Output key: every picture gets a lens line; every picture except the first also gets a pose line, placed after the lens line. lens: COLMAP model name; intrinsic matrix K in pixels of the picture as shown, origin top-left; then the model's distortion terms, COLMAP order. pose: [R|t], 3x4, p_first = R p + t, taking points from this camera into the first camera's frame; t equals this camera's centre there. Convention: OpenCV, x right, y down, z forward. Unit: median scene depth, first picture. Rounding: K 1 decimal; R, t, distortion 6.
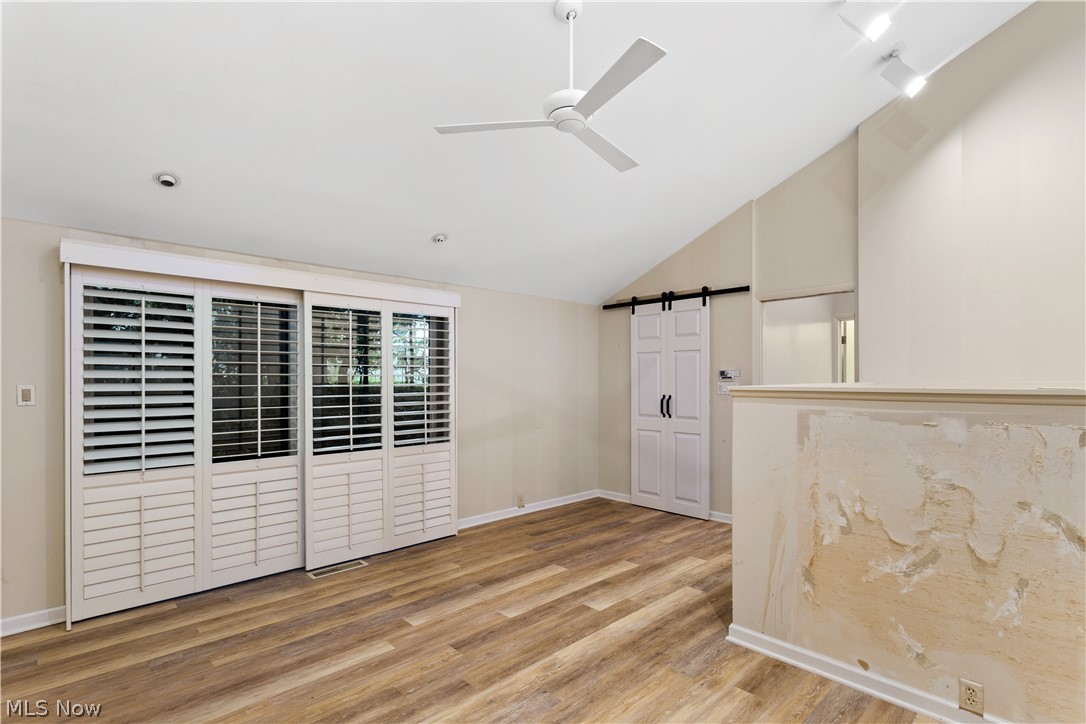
lens RADIAL K [[516.2, 0, 544.5], [0, 516.2, 364.8], [0, 0, 1]] dist [-0.002026, 0.000021]
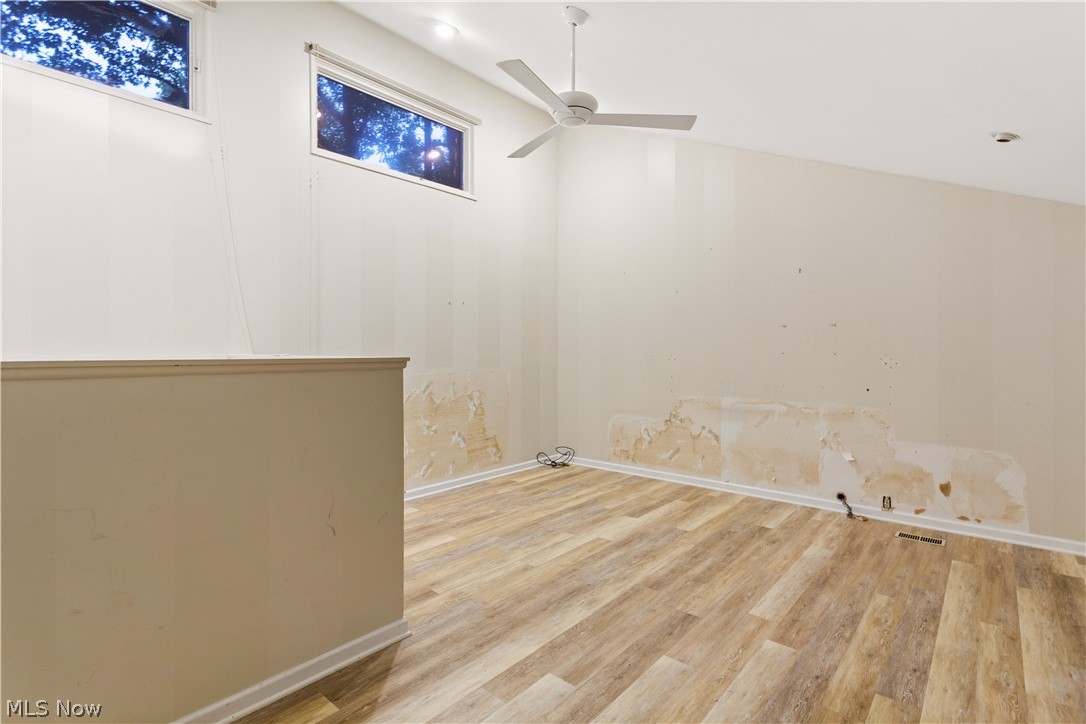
lens RADIAL K [[516.2, 0, 544.5], [0, 516.2, 364.8], [0, 0, 1]] dist [-0.002026, 0.000021]
pose [[-0.993874, 0.008404, -0.110197, 0.213423], [0.008100, 0.999962, 0.003208, 0.053994], [0.110219, 0.002296, -0.993905, 1.929582]]
